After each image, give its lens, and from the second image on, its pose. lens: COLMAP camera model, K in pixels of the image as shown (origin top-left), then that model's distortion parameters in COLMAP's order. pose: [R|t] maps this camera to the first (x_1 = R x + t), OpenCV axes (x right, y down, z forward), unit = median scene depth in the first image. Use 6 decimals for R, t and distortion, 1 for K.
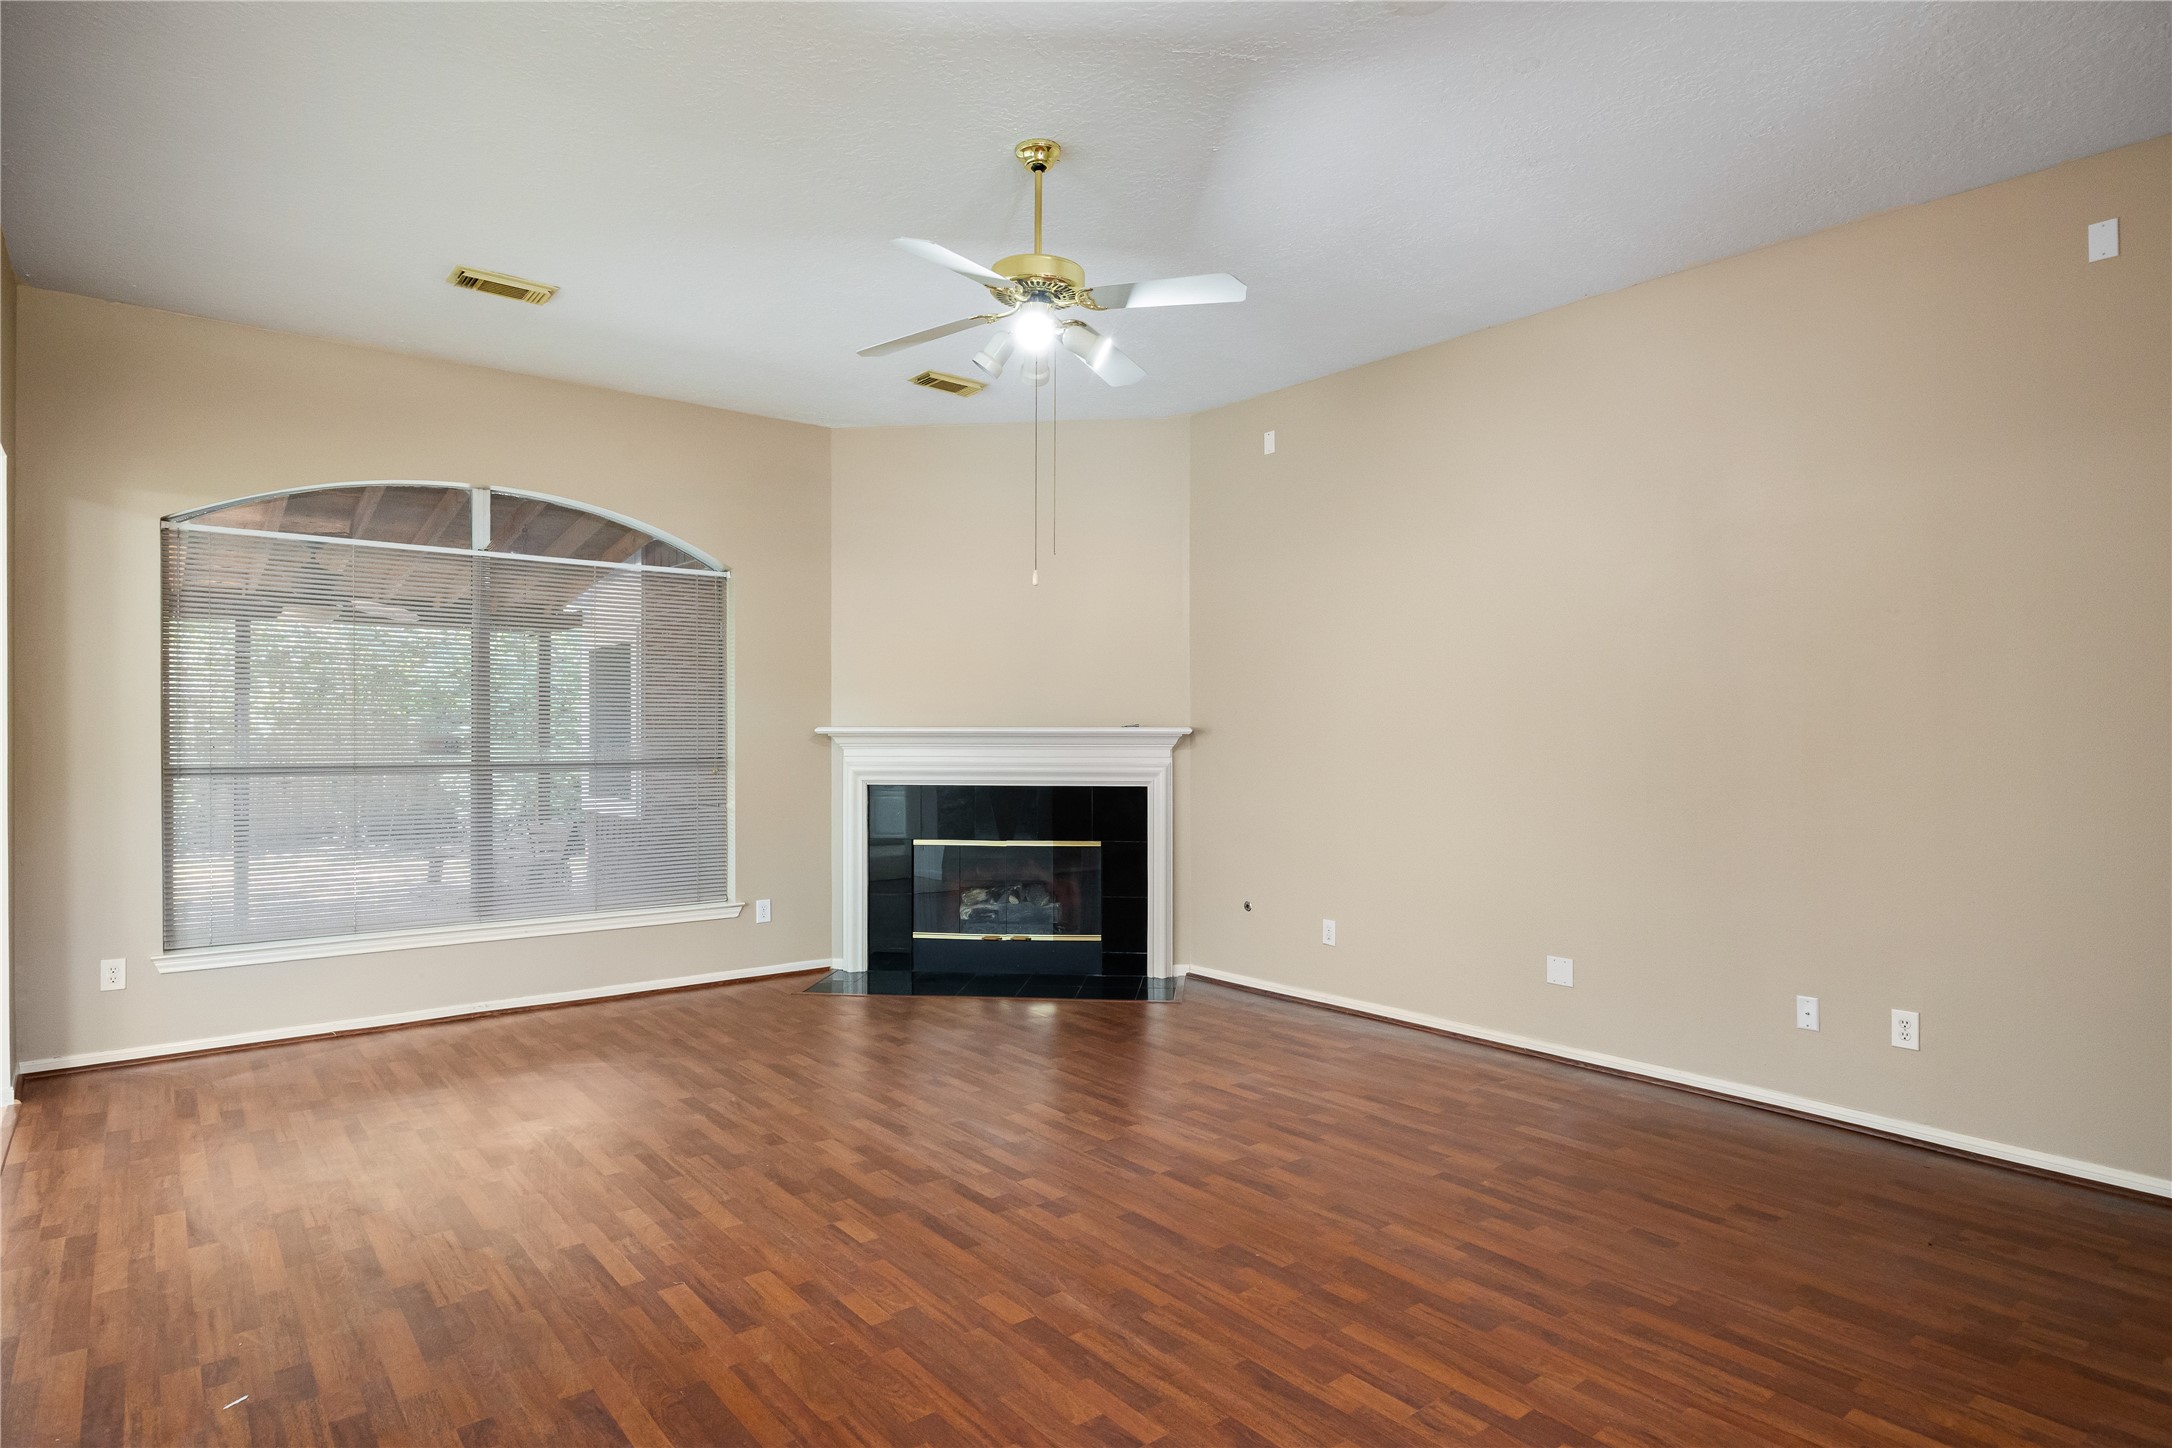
lens RADIAL K [[1196.1, 0, 1122.8], [0, 1196.1, 722.1], [0, 0, 1]] dist [-0.001088, -0.000712]
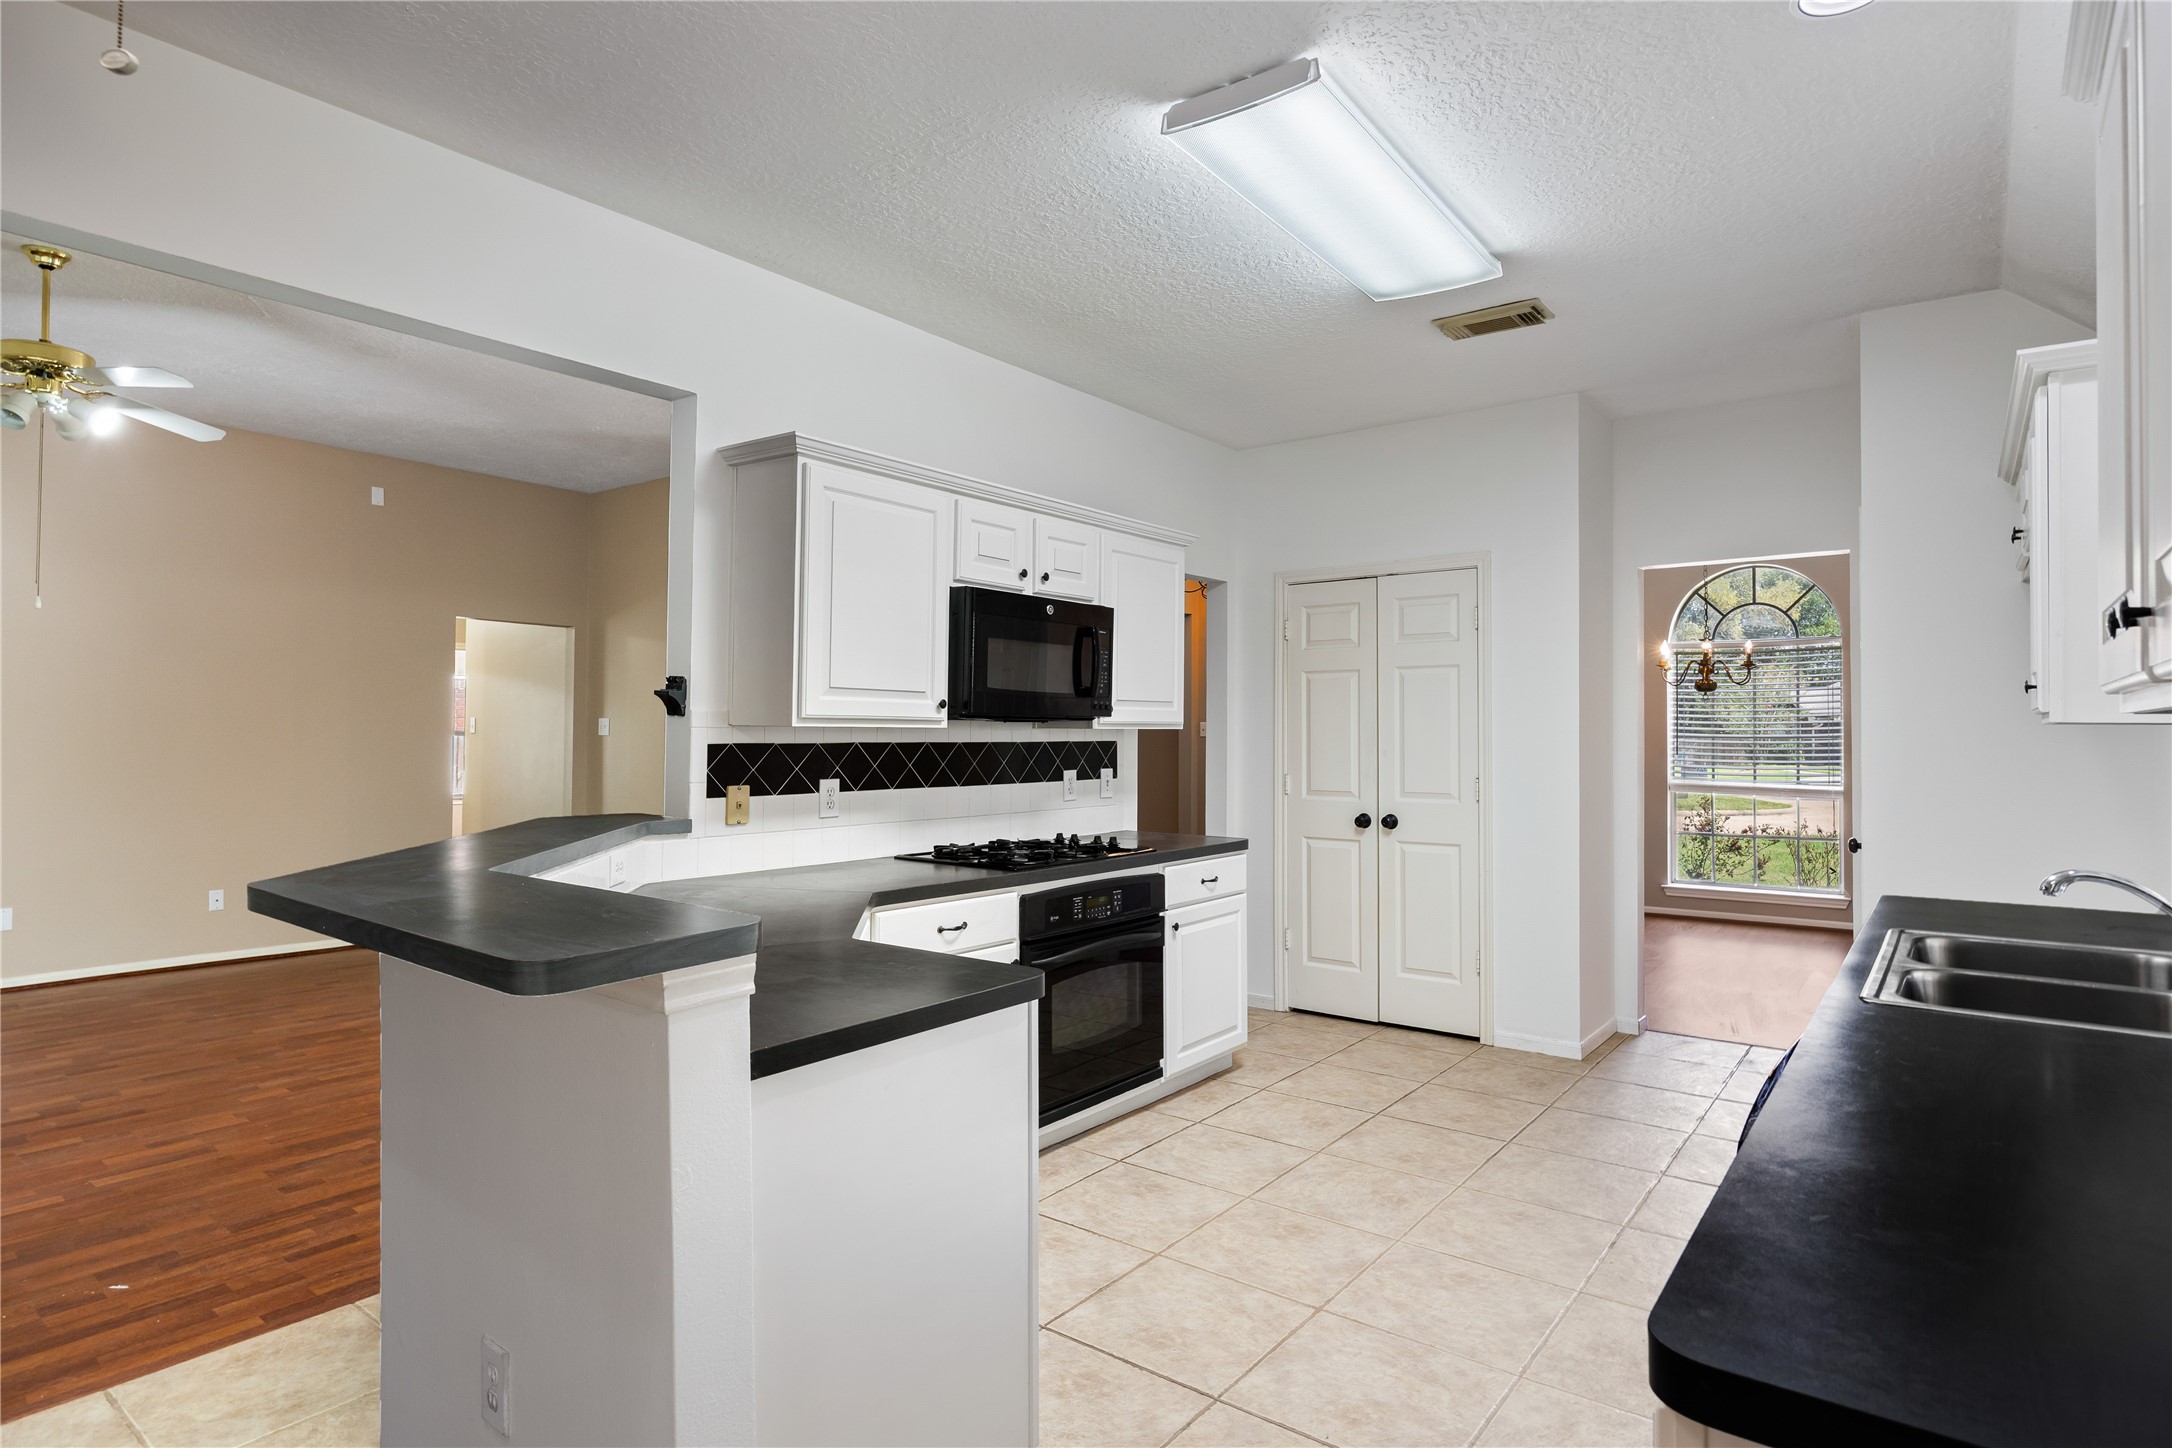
lens RADIAL K [[1131.4, 0, 1106.5], [0, 1131.4, 710.2], [0, 0, 1]] dist [-0.013563, 0.000364]
pose [[-0.241426, 0.016630, 0.970277, -0.838058], [-0.013138, 0.999705, -0.020404, -0.001046], [-0.970330, -0.017673, -0.241136, 0.132843]]
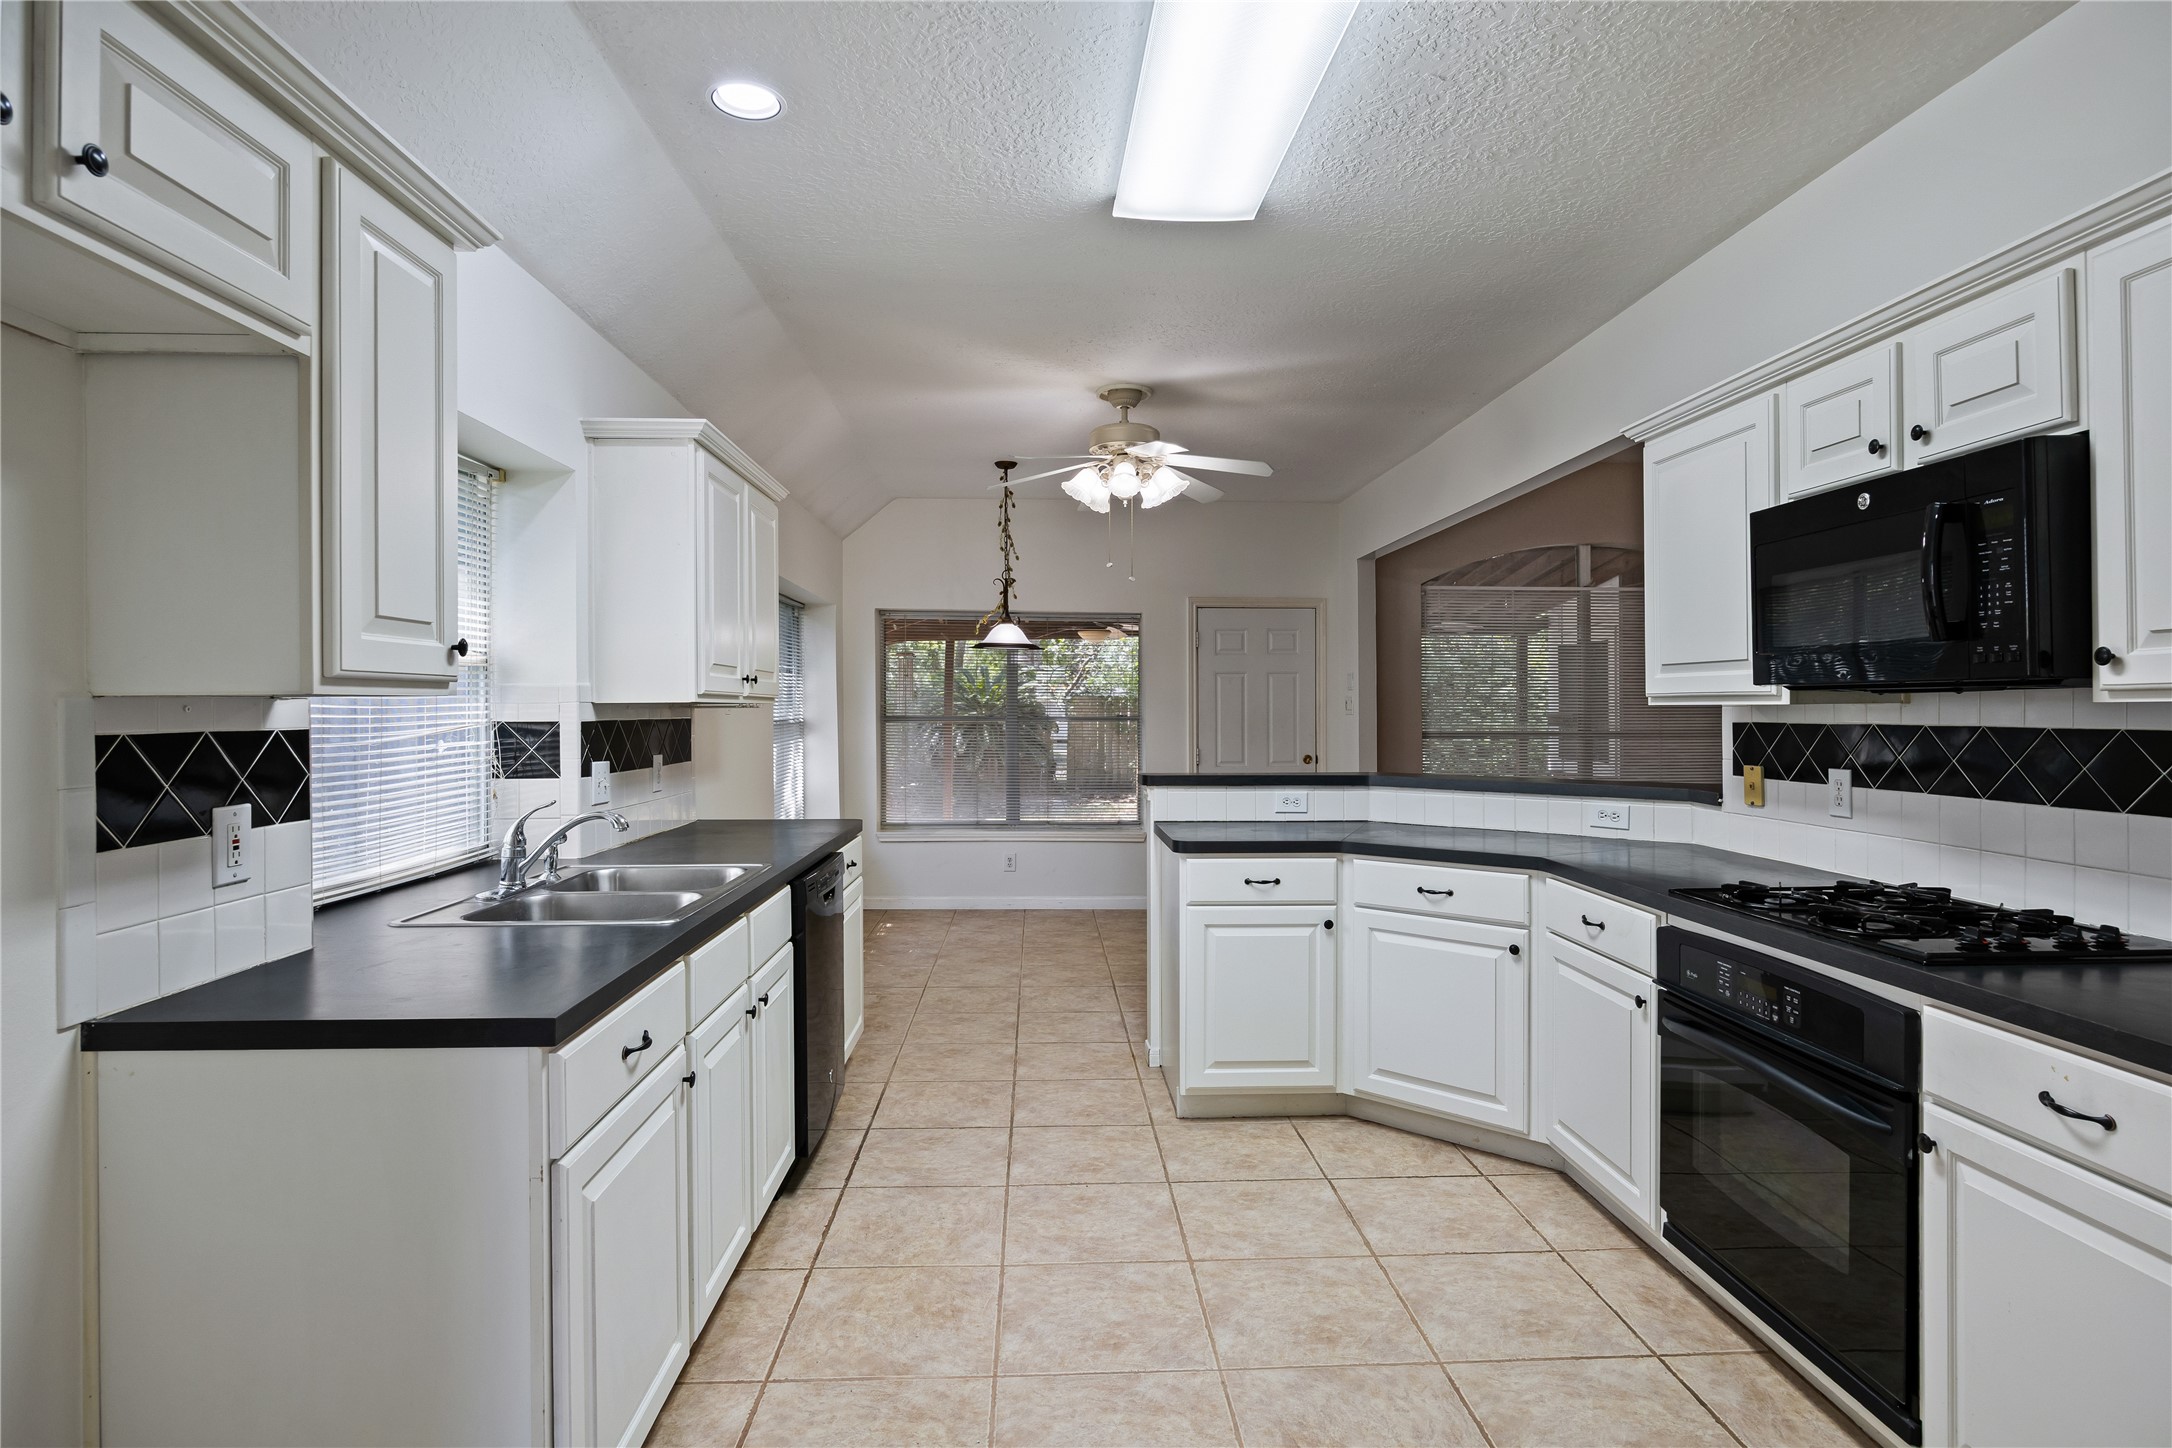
lens RADIAL K [[1131.4, 0, 1078.1], [0, 1131.4, 712.8], [0, 0, 1]] dist [-0.013563, 0.000364]
pose [[0.799806, -0.002352, -0.600254, -0.191531], [0.009942, 0.999907, 0.009329, -0.006579], [0.600176, -0.013429, 0.799755, -0.447708]]
